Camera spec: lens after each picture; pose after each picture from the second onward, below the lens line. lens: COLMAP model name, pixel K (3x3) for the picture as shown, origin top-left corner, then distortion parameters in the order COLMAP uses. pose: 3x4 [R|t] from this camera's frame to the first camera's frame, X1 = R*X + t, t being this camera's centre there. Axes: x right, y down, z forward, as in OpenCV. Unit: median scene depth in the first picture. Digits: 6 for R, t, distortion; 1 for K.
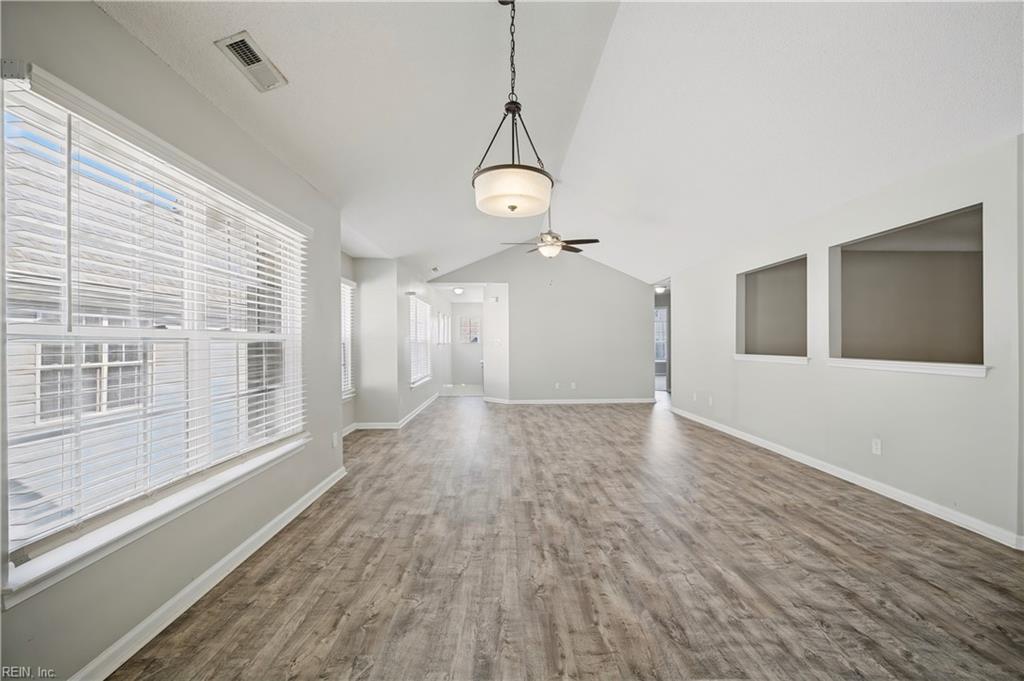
lens RADIAL K [[406.9, 0, 513.1], [0, 406.9, 343.5], [0, 0, 1]] dist [-0.001314, 0.000103]
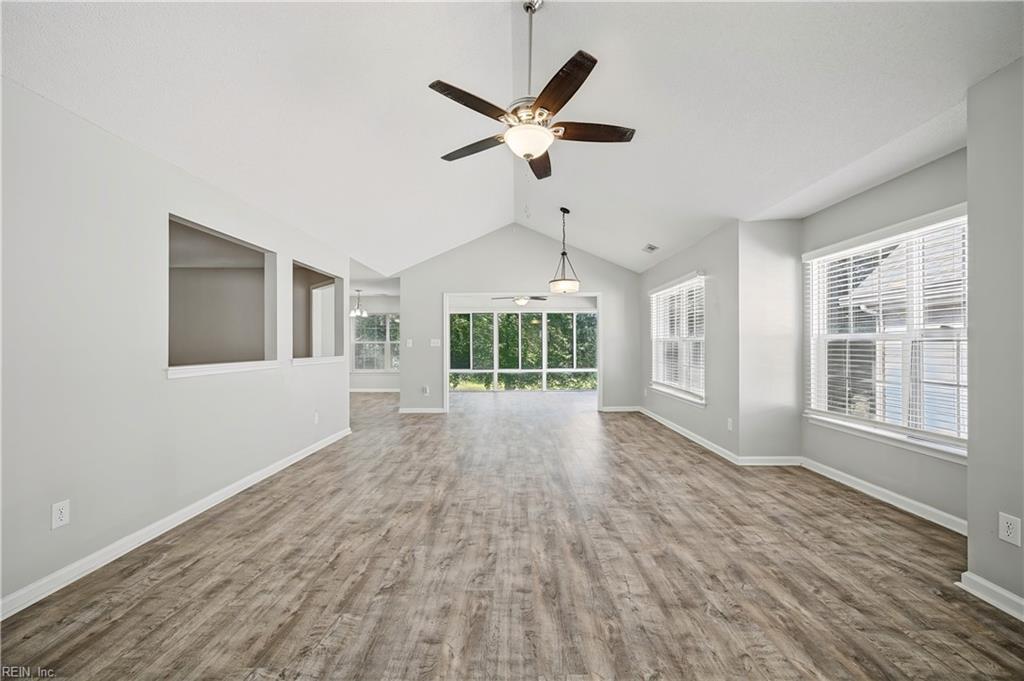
lens RADIAL K [[406.9, 0, 513.1], [0, 406.9, 345.3], [0, 0, 1]] dist [-0.001314, 0.000103]
pose [[-0.999132, 0.008252, 0.040841, 0.171266], [0.008368, 0.999961, 0.002665, 0.000376], [-0.040818, 0.003005, -0.999162, 2.735379]]
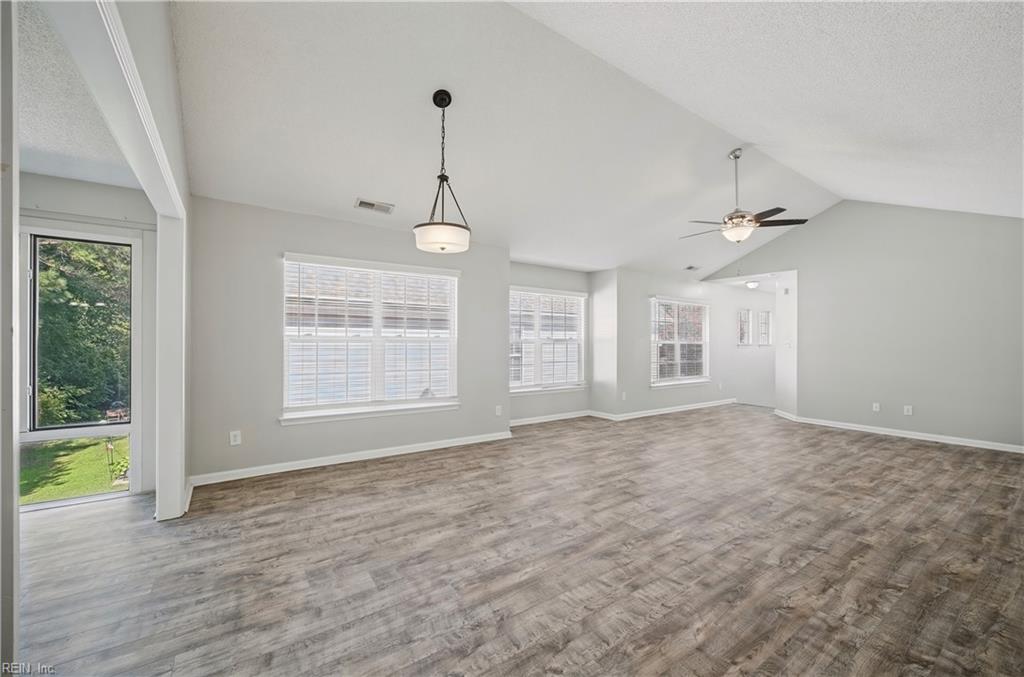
lens RADIAL K [[406.9, 0, 518.4], [0, 406.9, 345.1], [0, 0, 1]] dist [-0.001314, 0.000103]
pose [[0.549149, 0.008295, -0.835683, 1.007296], [-0.007294, 0.999960, 0.005132, -0.003624], [0.835692, 0.003277, 0.549188, 0.328344]]
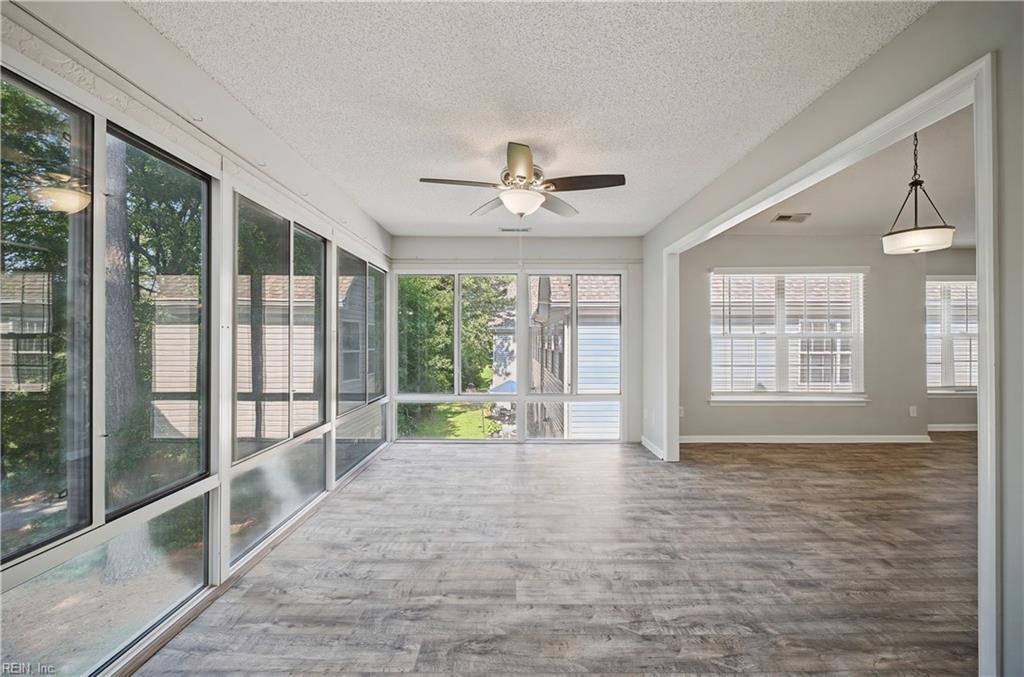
lens RADIAL K [[406.9, 0, 517.2], [0, 406.9, 338.5], [0, 0, 1]] dist [-0.001314, 0.000103]
pose [[-0.025114, -0.000608, -0.999684, 1.161806], [0.000423, 1.000000, -0.000619, -0.003014], [0.999685, -0.000438, -0.025113, -0.334962]]
